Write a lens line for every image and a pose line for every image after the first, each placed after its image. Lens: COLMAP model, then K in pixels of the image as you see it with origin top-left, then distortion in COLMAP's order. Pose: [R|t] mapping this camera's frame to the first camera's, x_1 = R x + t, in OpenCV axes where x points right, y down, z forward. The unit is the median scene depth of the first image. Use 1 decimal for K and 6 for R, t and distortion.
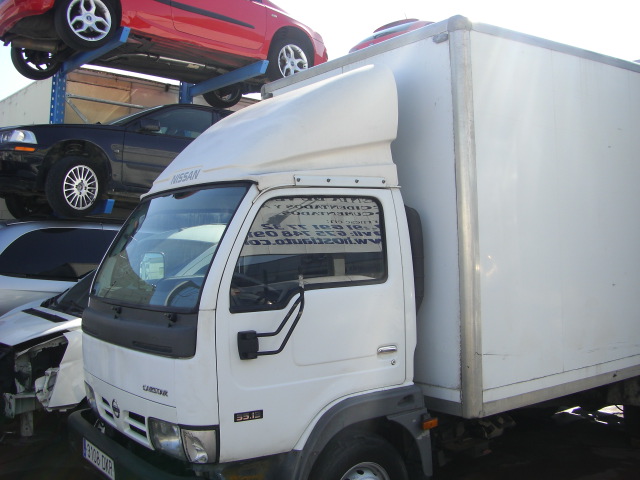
lens RADIAL K [[708.4, 0, 319.9], [0, 708.4, 241.8], [0, 0, 1]] dist [-0.114385, 0.027522]
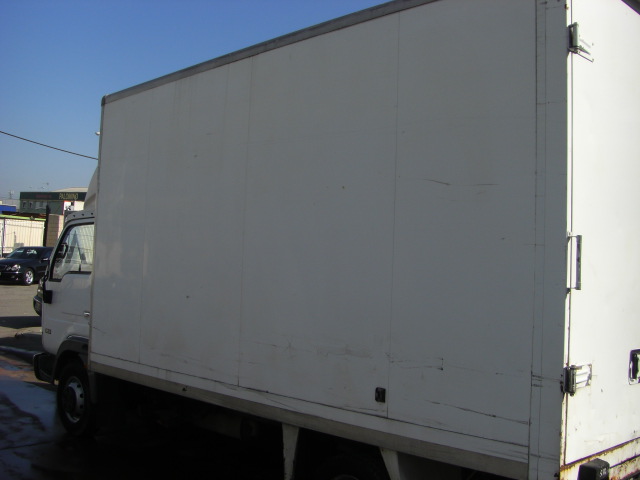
lens RADIAL K [[693.8, 0, 319.8], [0, 693.8, 238.4], [0, 0, 1]] dist [-0.107819, 0.020474]
pose [[0.145691, -0.017027, -0.989184, 1.723850], [-0.027867, 0.999385, -0.021307, -0.003972], [0.988938, 0.030669, 0.145127, 1.274164]]
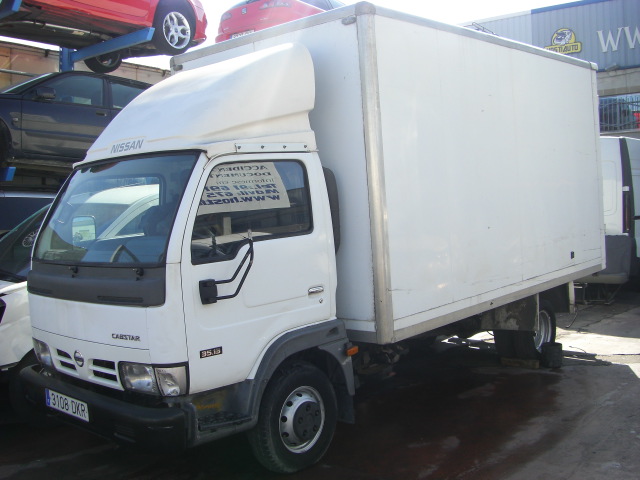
lens RADIAL K [[693.8, 0, 319.8], [0, 693.8, 238.4], [0, 0, 1]] dist [-0.107819, 0.020474]
pose [[0.978697, -0.047270, 0.199793, -0.119047], [0.035521, 0.997445, 0.061988, -0.004514], [-0.202213, -0.053571, 0.977875, -0.120088]]
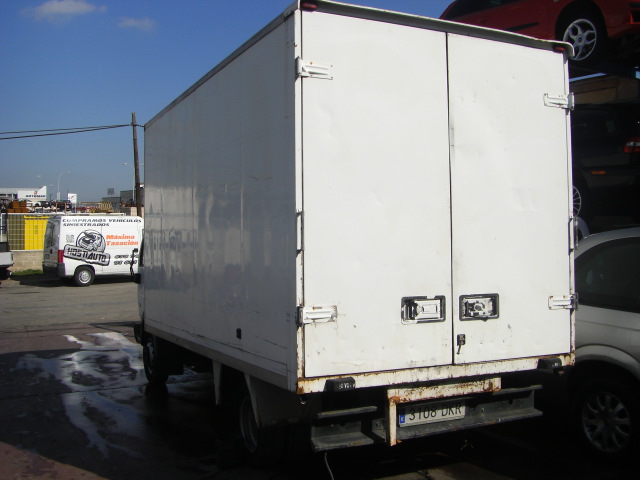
lens RADIAL K [[693.8, 0, 319.8], [0, 693.8, 238.4], [0, 0, 1]] dist [-0.107819, 0.020474]
pose [[-0.174926, 0.001619, -0.984580, 2.036009], [0.022090, 0.999753, -0.002281, 0.012043], [0.984334, -0.022148, -0.174919, 1.833867]]
